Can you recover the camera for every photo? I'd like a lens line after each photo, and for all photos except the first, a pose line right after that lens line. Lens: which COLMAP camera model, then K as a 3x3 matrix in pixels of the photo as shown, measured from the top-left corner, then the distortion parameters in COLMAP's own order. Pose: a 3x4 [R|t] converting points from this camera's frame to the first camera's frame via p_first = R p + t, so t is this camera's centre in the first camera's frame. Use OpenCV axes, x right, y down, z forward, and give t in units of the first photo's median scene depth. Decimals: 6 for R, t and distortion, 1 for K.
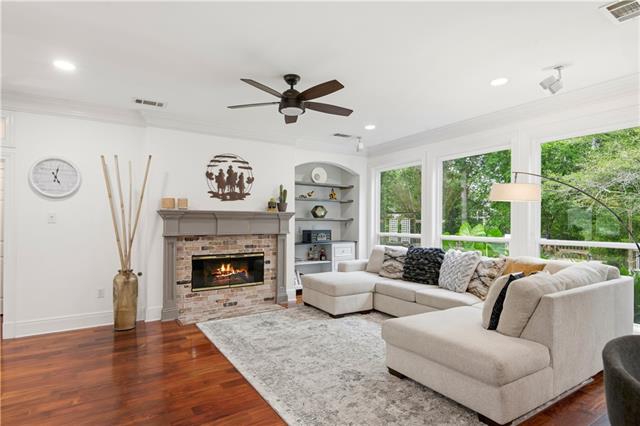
lens RADIAL K [[343.2, 0, 319.8], [0, 343.2, 216.2], [0, 0, 1]] dist [0.006247, -0.006712]
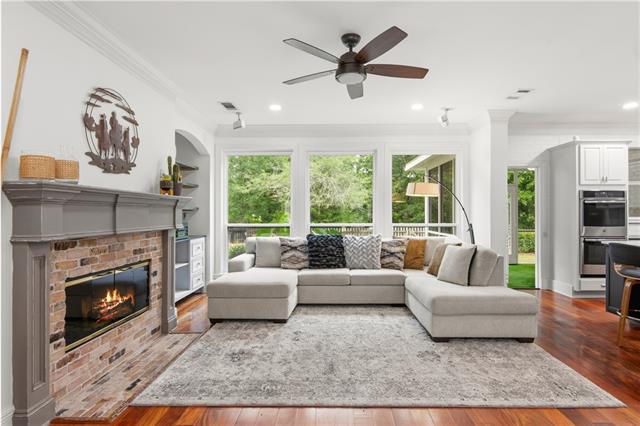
lens RADIAL K [[343.2, 0, 321.9], [0, 343.2, 210.5], [0, 0, 1]] dist [0.006247, -0.006712]
pose [[0.546762, 0.000369, 0.837288, -0.561307], [-0.004267, 0.999988, 0.002345, 0.013205], [-0.837277, -0.004855, 0.546757, 0.413130]]
